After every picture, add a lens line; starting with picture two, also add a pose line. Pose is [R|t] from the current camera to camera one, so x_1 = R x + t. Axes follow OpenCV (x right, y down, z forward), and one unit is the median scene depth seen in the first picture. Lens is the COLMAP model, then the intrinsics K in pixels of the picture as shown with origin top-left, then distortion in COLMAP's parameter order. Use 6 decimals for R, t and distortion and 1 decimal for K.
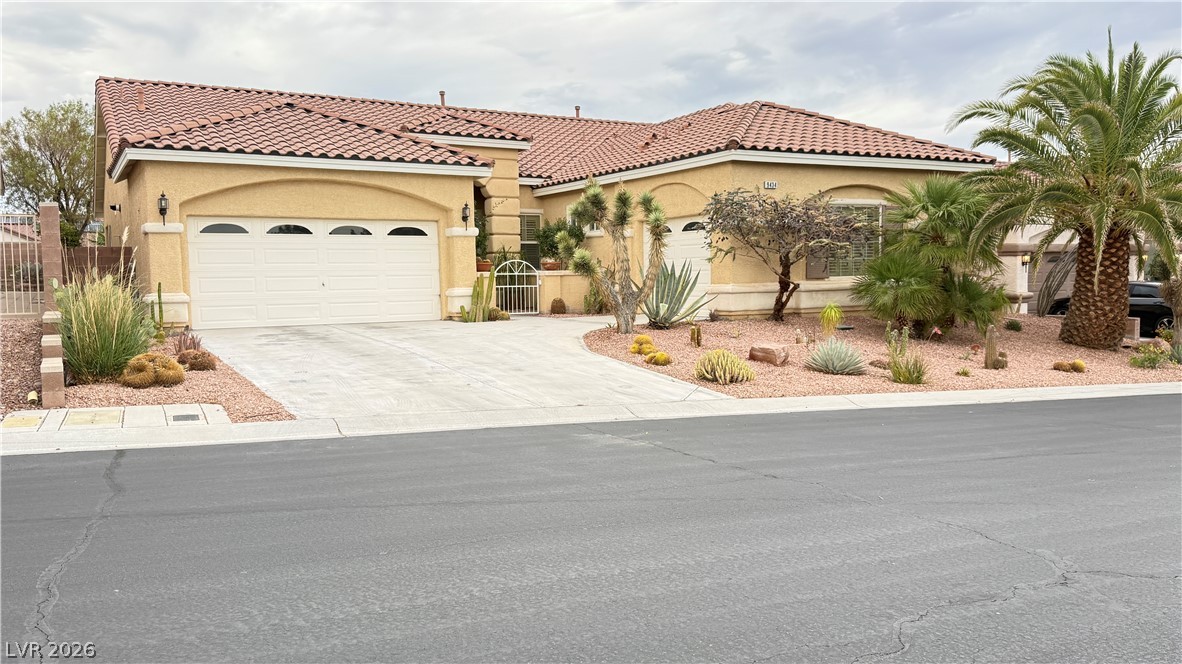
lens RADIAL K [[946.4, 0, 590.3], [0, 946.4, 331.4], [0, 0, 1]] dist [-0.001271, -0.000017]
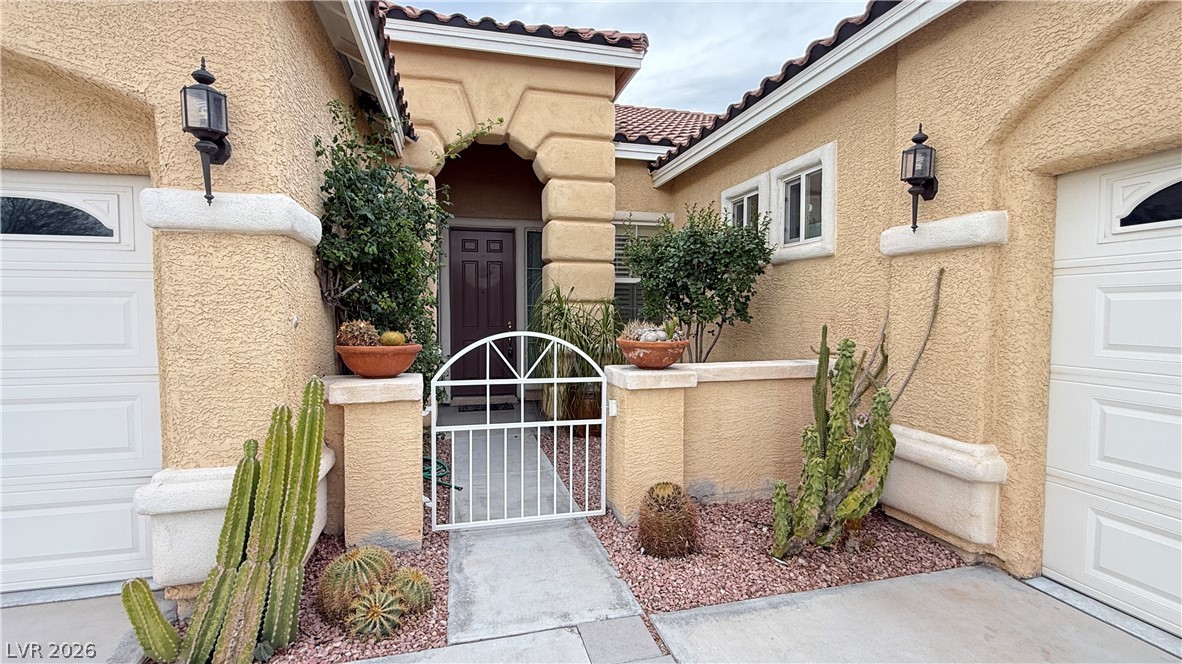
lens RADIAL K [[551.0, 0, 593.2], [0, 551.0, 330.2], [0, 0, 1]] dist [-0.003180, -0.000138]
pose [[0.961633, 0.019540, -0.273642, -0.012447], [-0.026971, 0.999362, -0.023419, -0.065860], [0.273009, 0.029900, 0.961547, 0.770360]]
